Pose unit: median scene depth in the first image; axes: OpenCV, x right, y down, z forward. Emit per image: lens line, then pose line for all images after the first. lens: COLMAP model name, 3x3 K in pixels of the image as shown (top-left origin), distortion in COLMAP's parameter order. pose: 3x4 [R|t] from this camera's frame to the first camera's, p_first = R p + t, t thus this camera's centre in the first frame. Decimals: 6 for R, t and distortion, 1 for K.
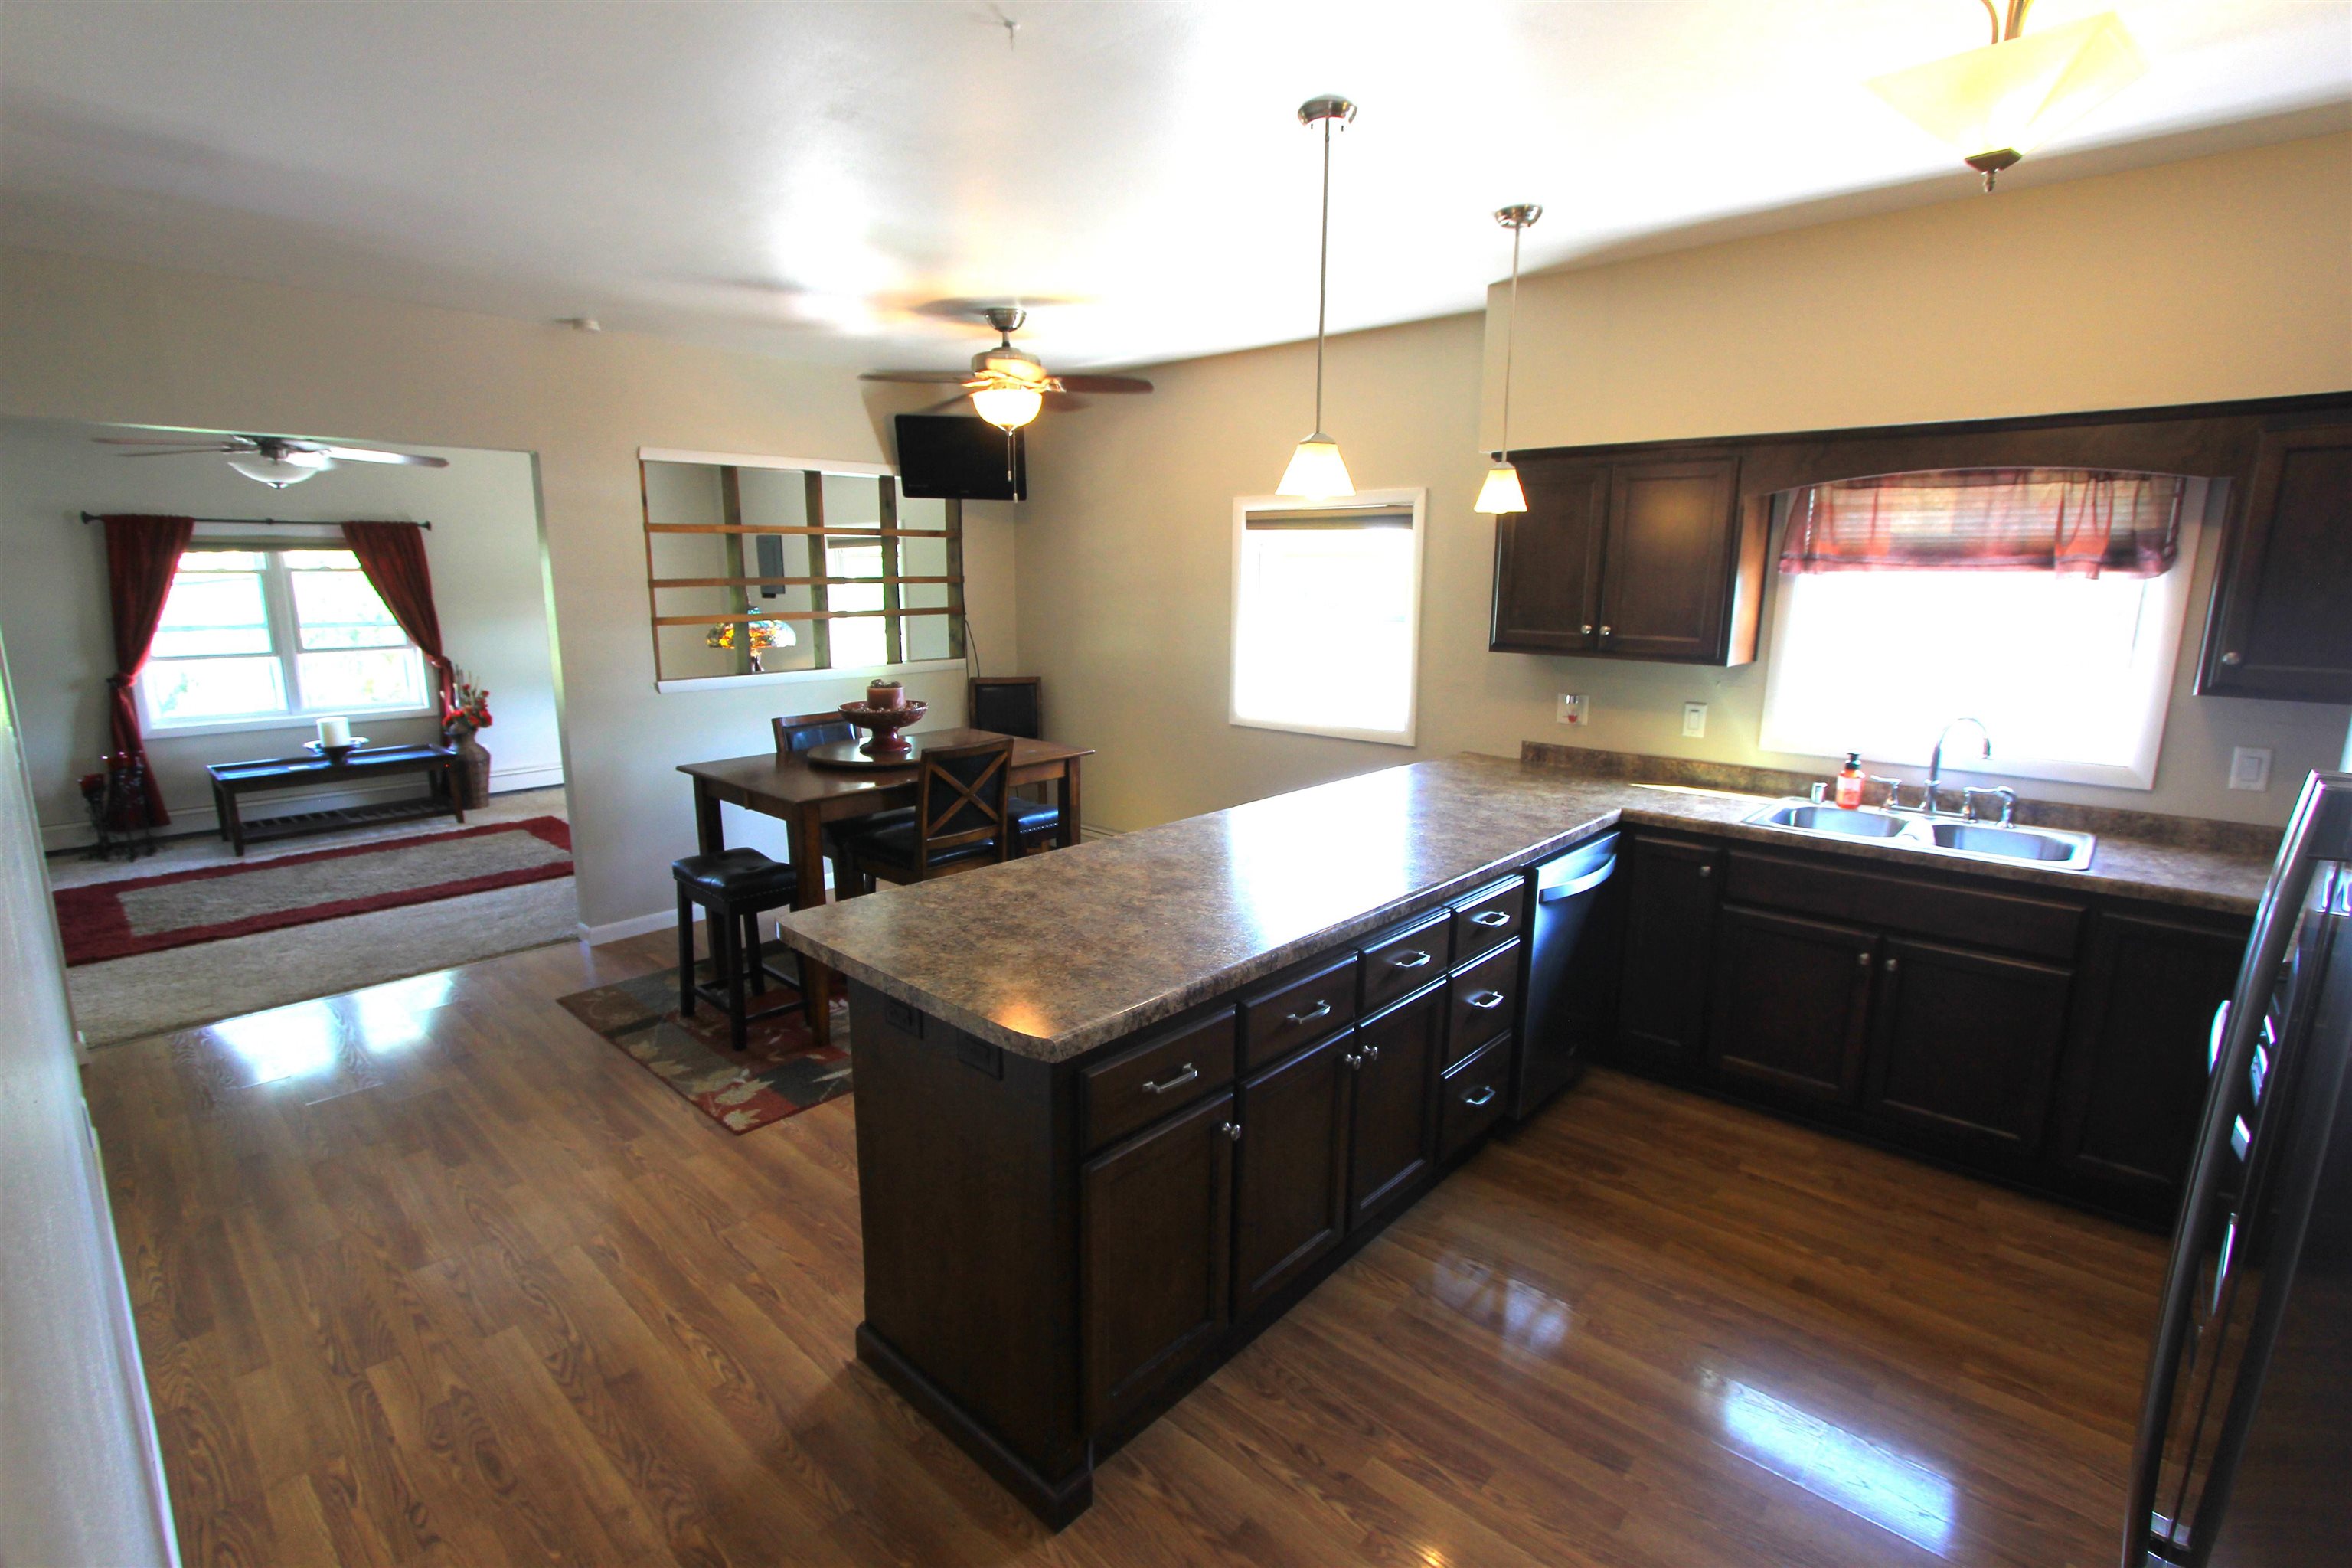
lens RADIAL K [[1081.4, 0, 1174.6], [0, 1081.4, 792.3], [0, 0, 1]] dist [-0.018640, 0.001938]
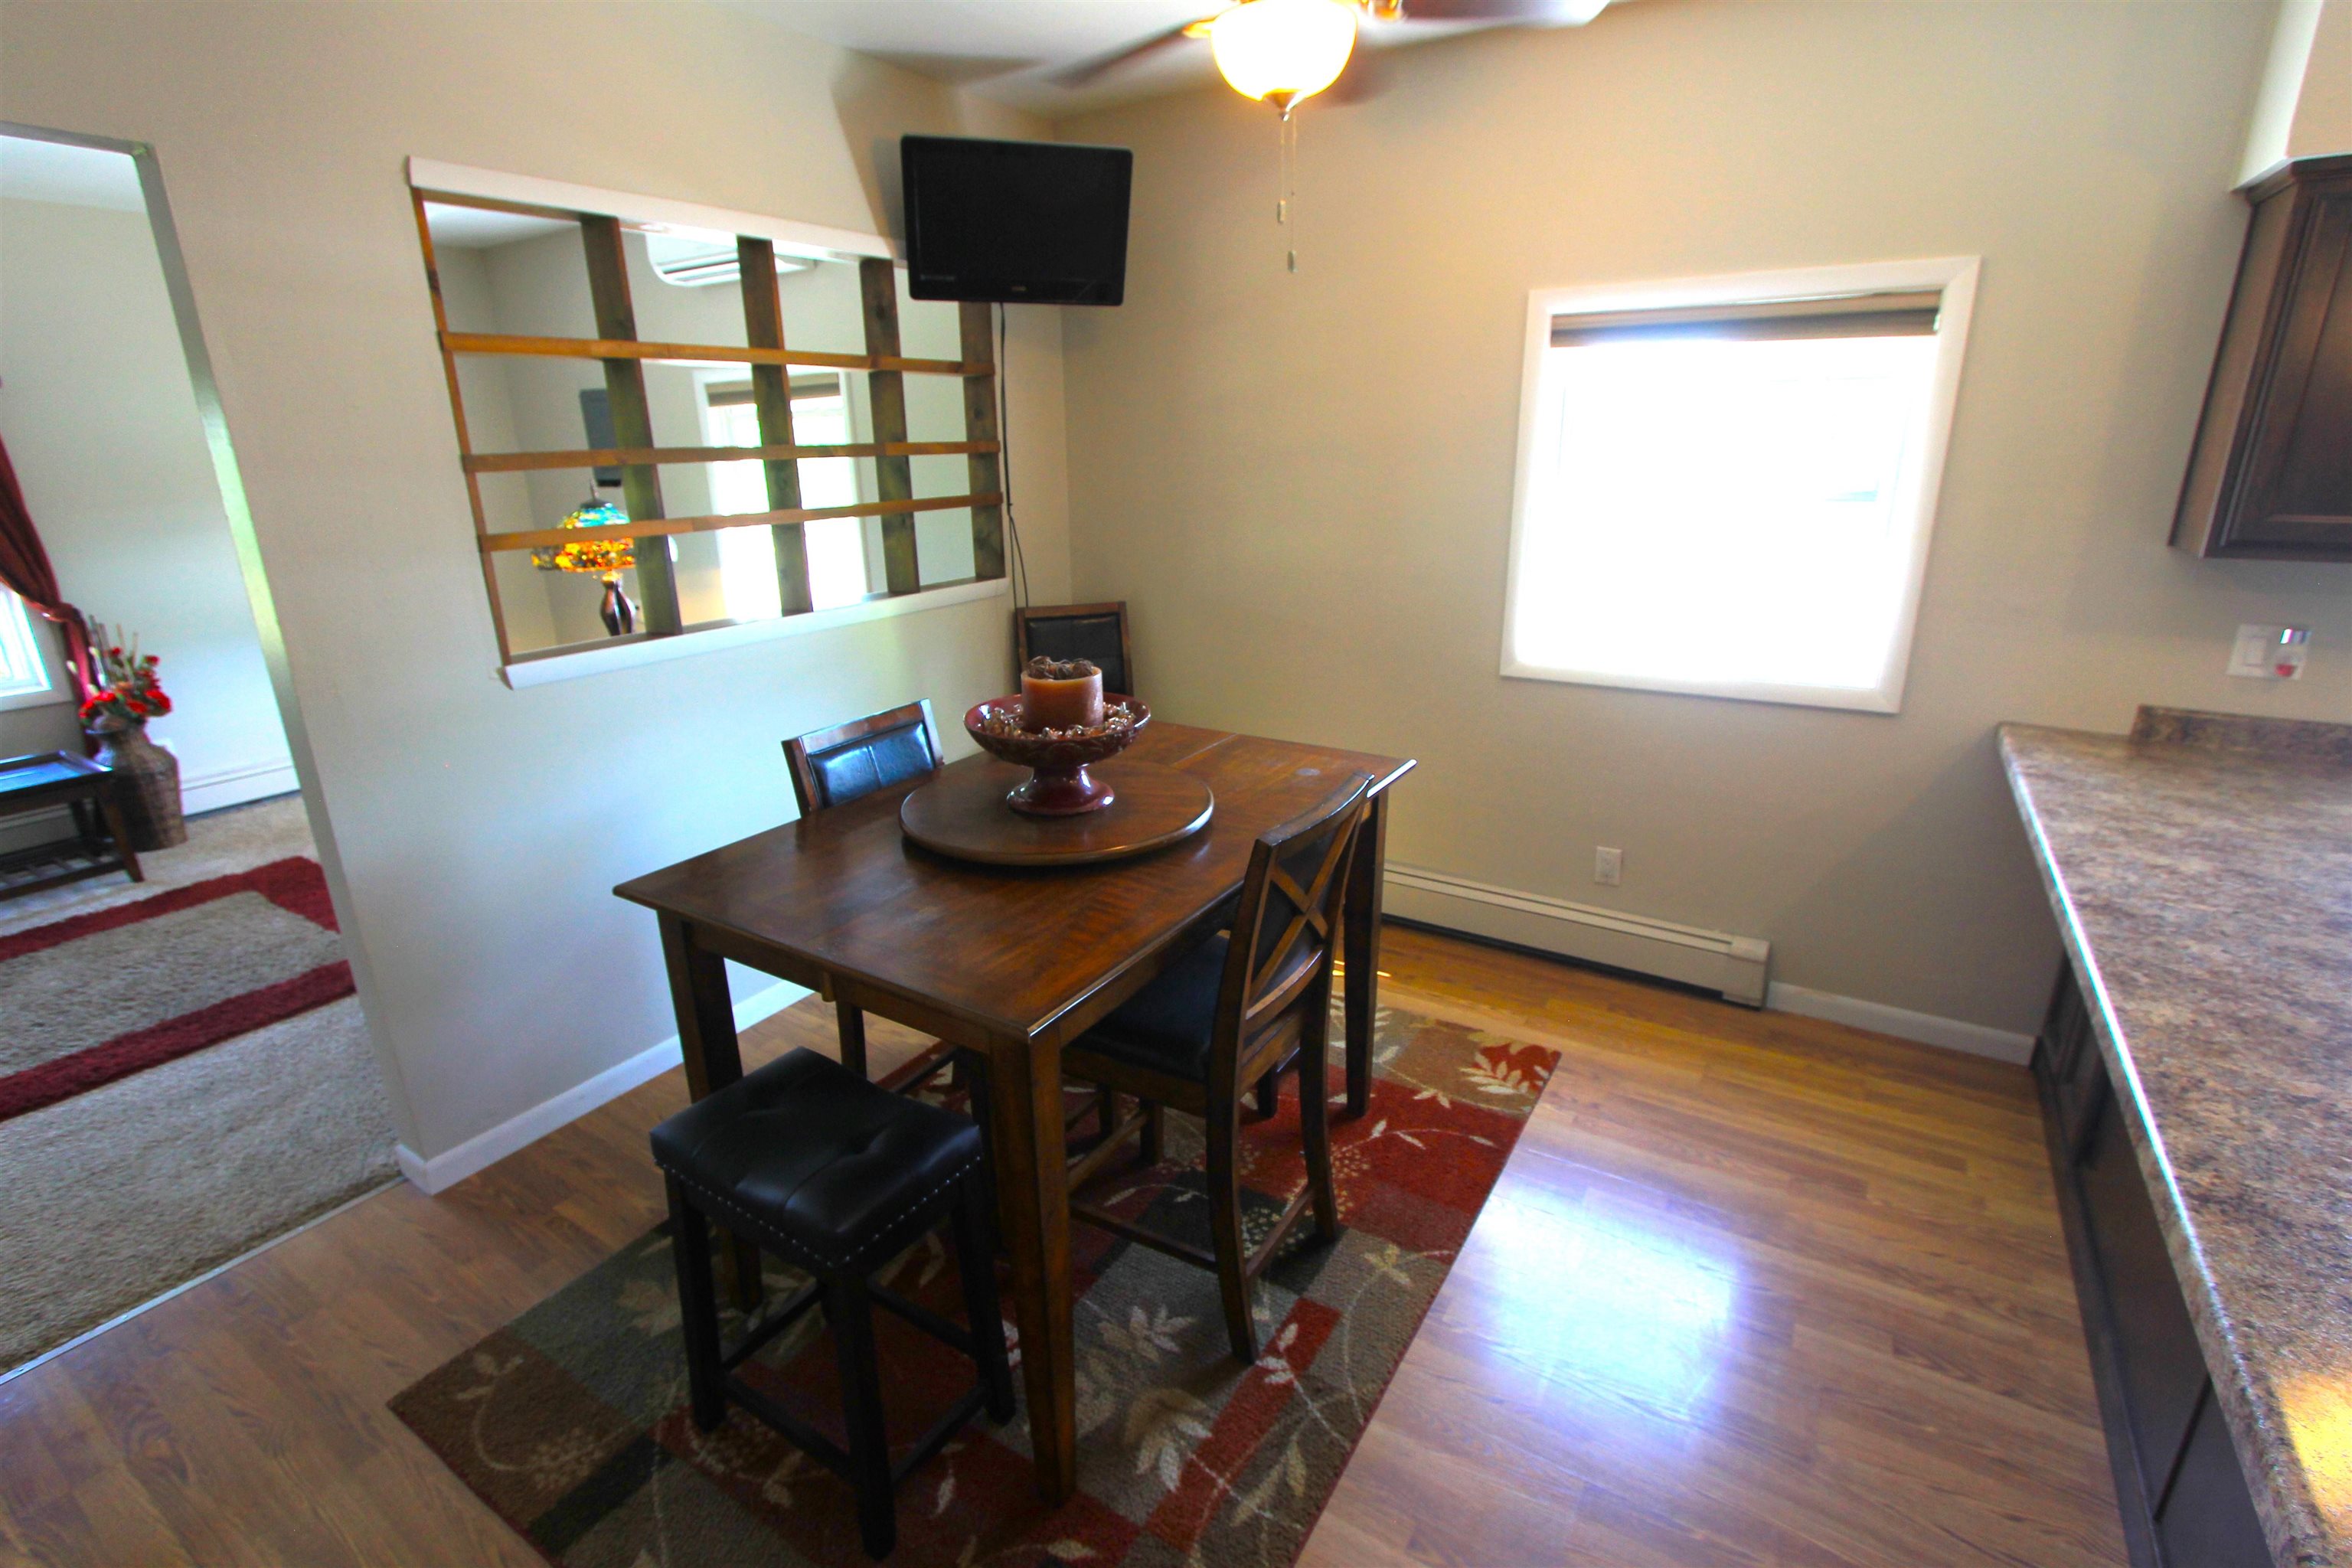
lens RADIAL K [[1081.4, 0, 1174.3], [0, 1081.4, 796.7], [0, 0, 1]] dist [-0.018640, 0.001938]
pose [[0.984519, -0.073226, 0.159247, -0.259158], [0.054501, 0.991406, 0.118931, -0.085334], [-0.166587, -0.108410, 0.980049, 0.456894]]
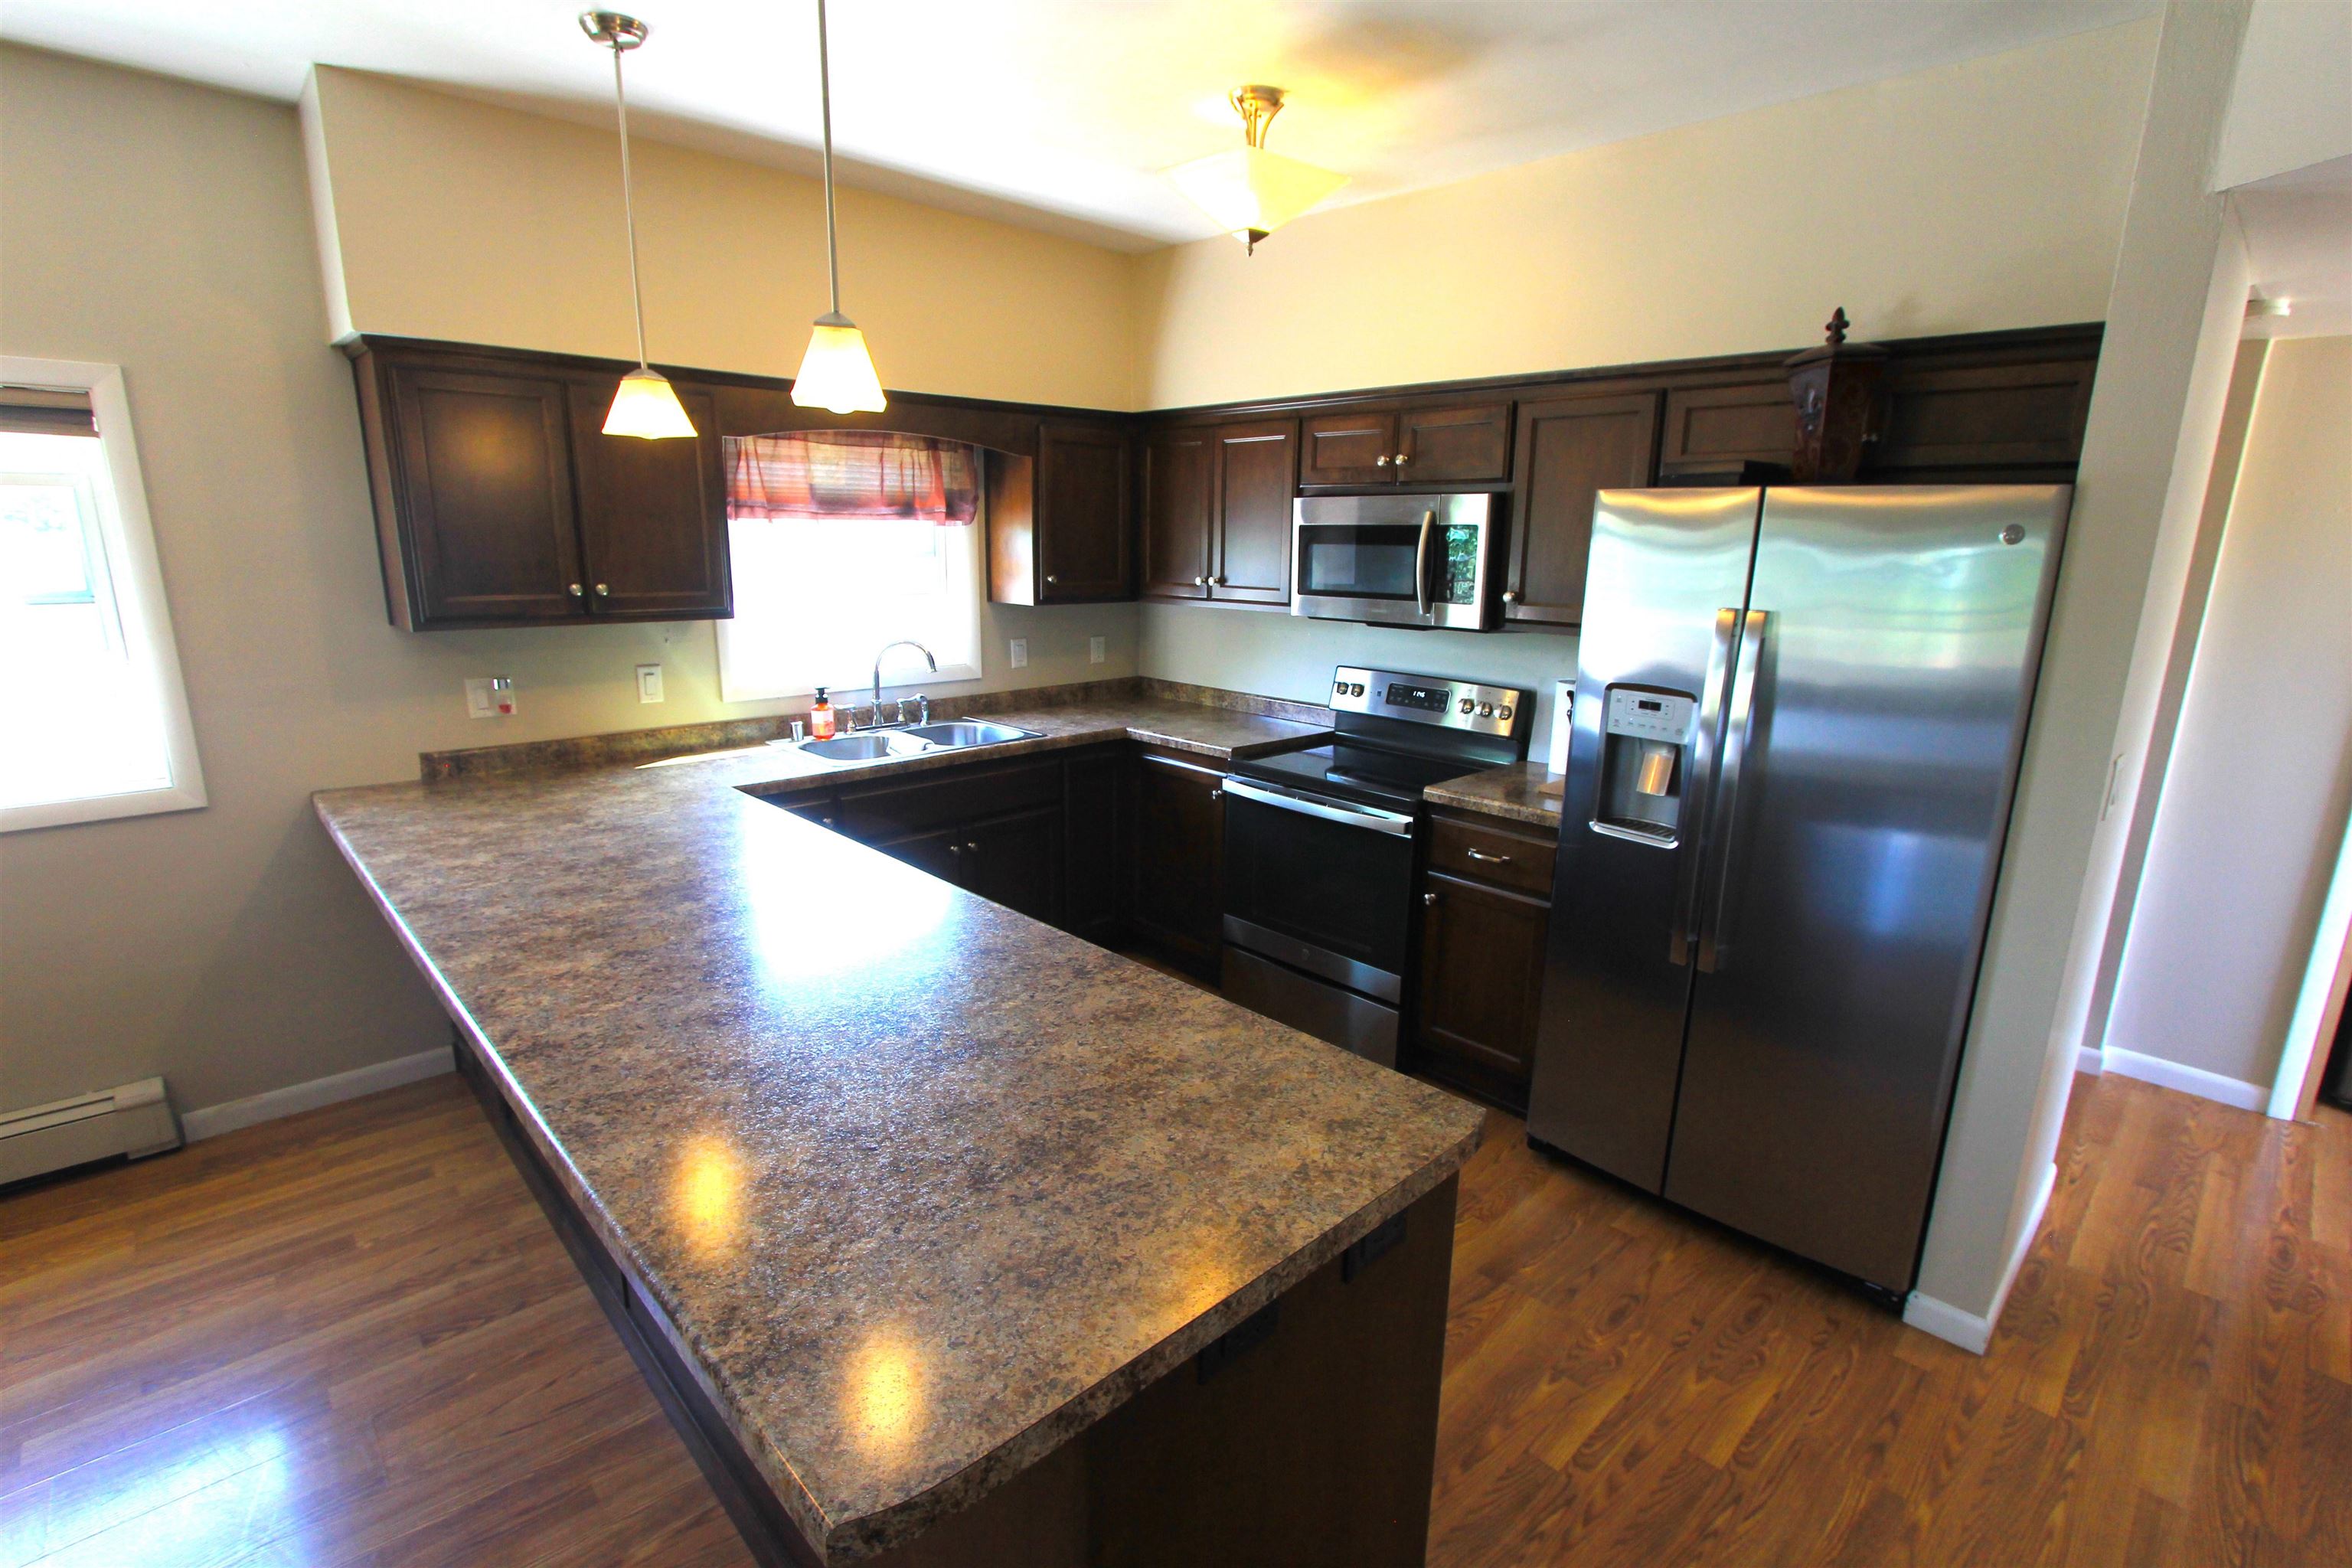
lens RADIAL K [[1081.4, 0, 1176.5], [0, 1081.4, 792.8], [0, 0, 1]] dist [-0.018640, 0.001938]
pose [[0.069168, -0.235745, 0.969350, -0.300699], [0.185811, 0.957718, 0.219658, -0.076254], [-0.980148, 0.164923, 0.110048, 0.386265]]
